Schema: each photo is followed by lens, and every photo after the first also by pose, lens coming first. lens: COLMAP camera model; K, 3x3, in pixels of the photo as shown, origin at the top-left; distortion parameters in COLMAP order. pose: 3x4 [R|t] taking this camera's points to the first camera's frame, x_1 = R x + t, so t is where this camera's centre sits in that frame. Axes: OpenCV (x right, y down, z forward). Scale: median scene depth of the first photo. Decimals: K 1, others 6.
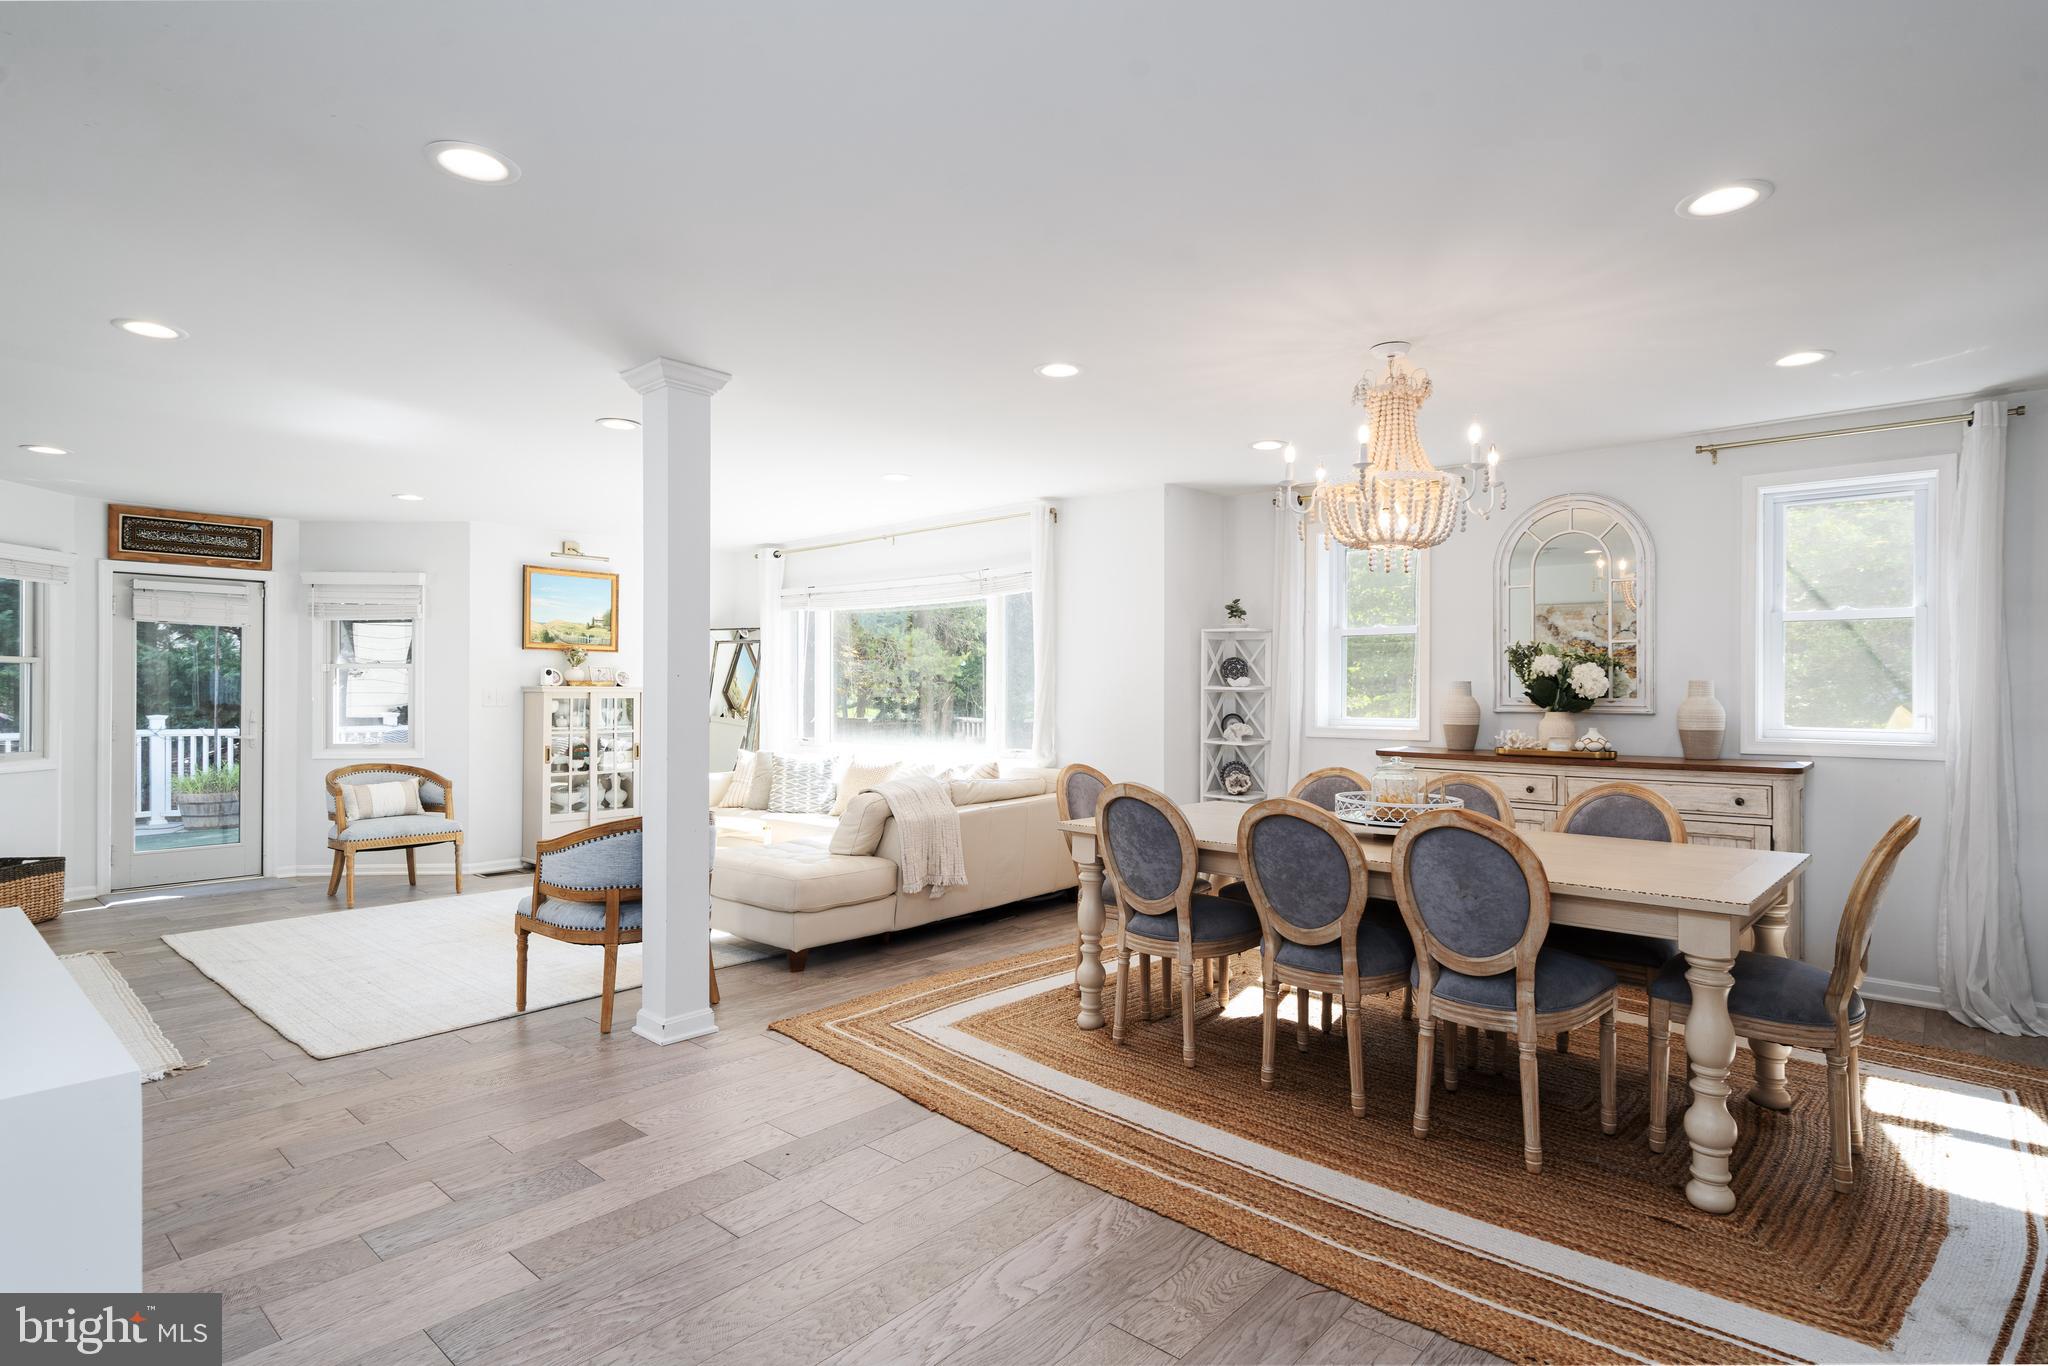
lens RADIAL K [[1067.0, 0, 1024.5], [0, 1067.0, 682.0], [0, 0, 1]] dist [0.006039, 0.001317]
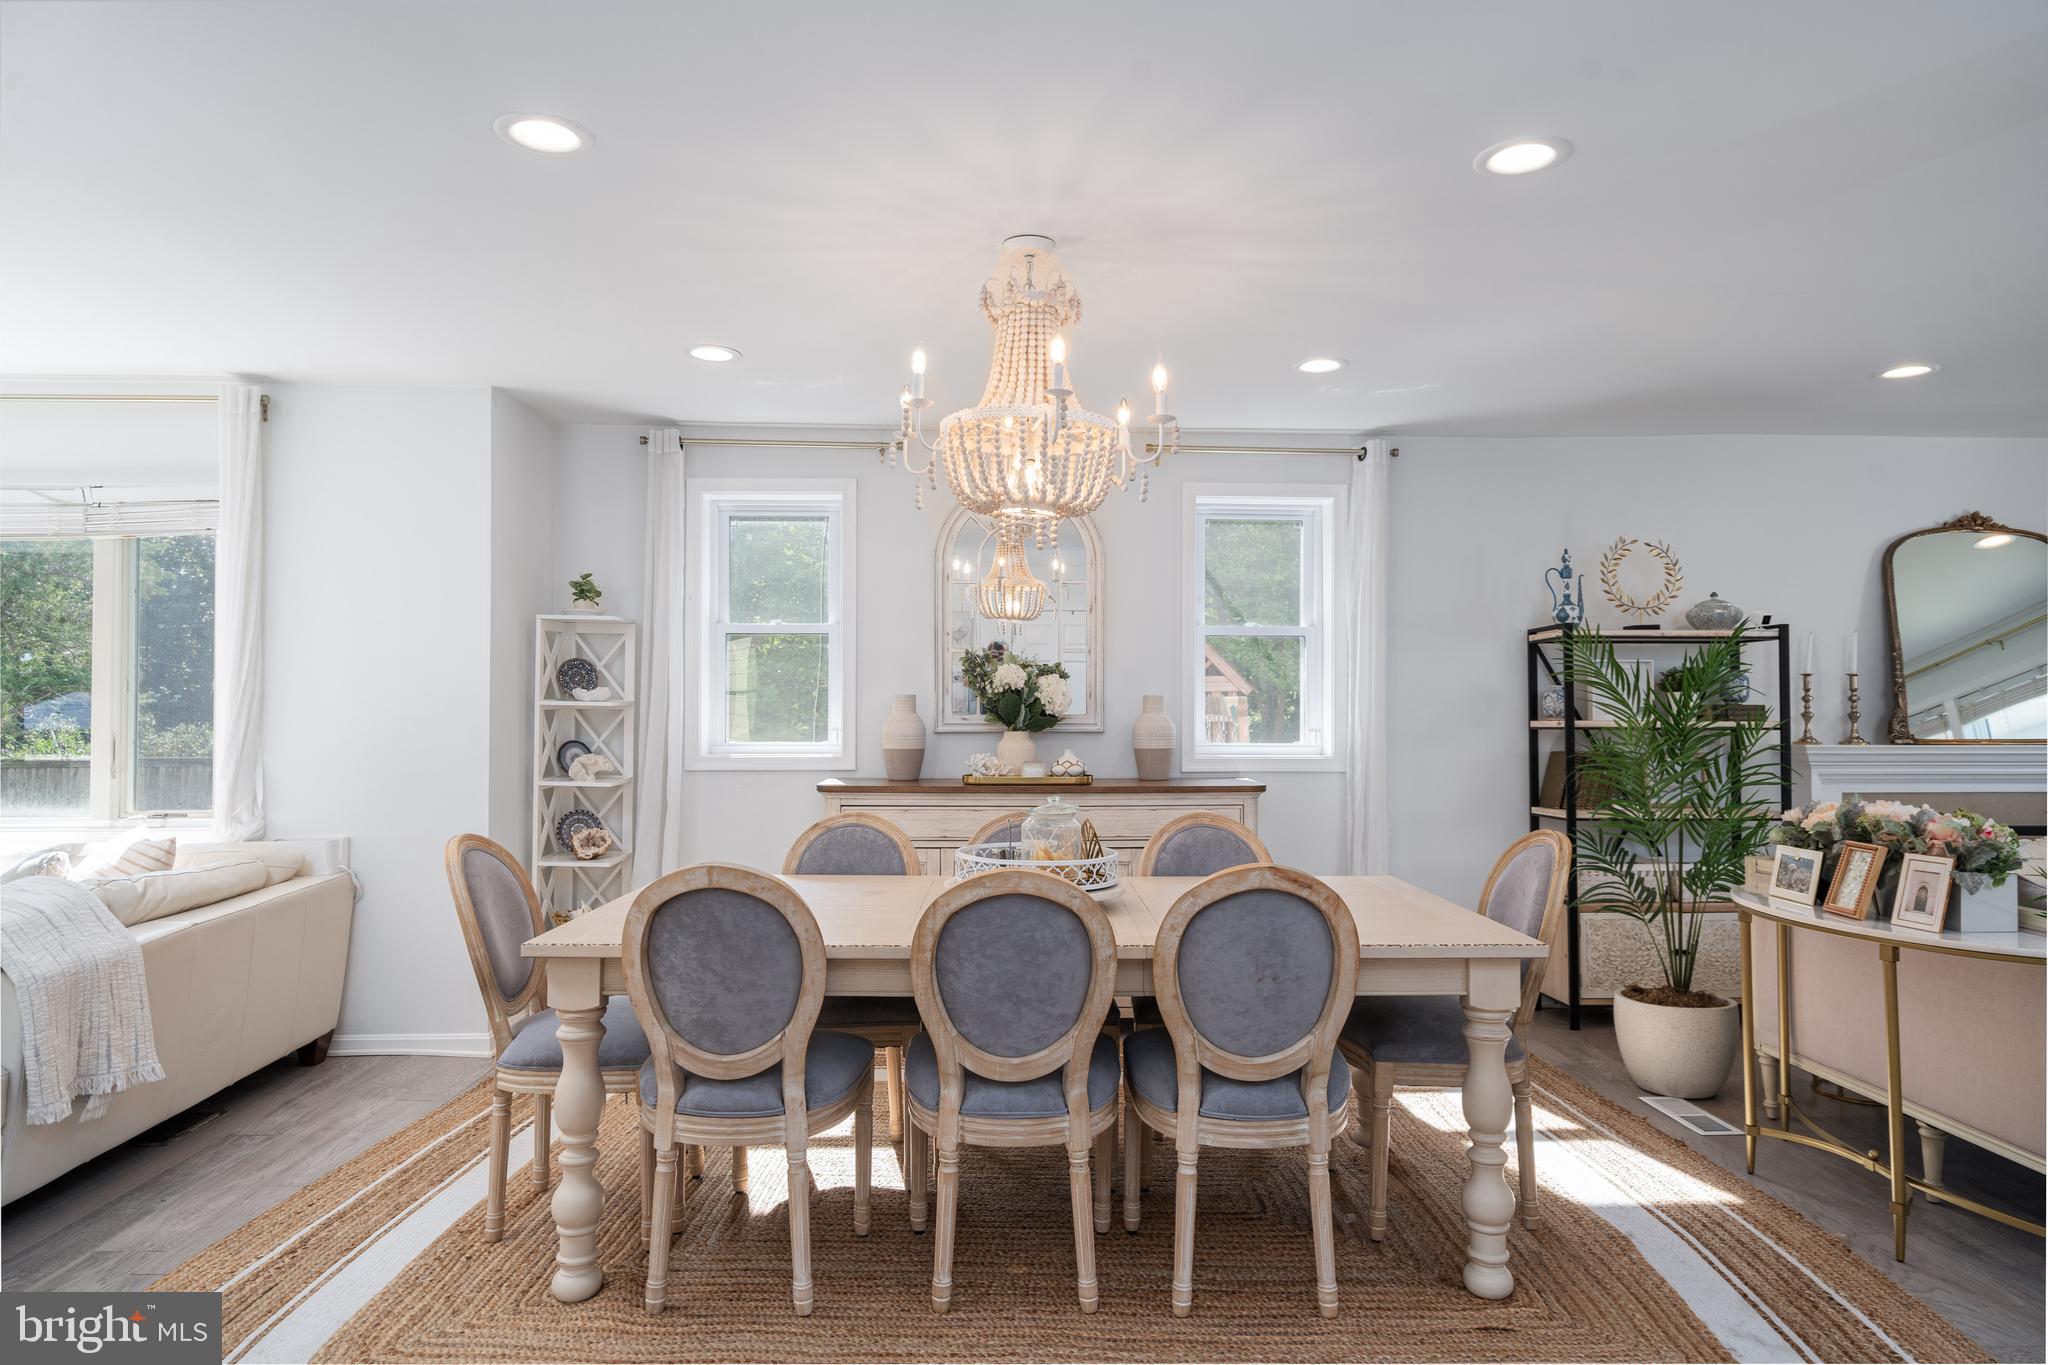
lens RADIAL K [[1239.6, 0, 1024.1], [0, 1239.6, 686.6], [0, 0, 1]] dist [0.005482, 0.001876]
pose [[0.718261, 0.009897, 0.695703, -0.223053], [-0.004406, 0.999943, -0.009676, 0.002089], [-0.695759, 0.003885, 0.718264, 0.337438]]
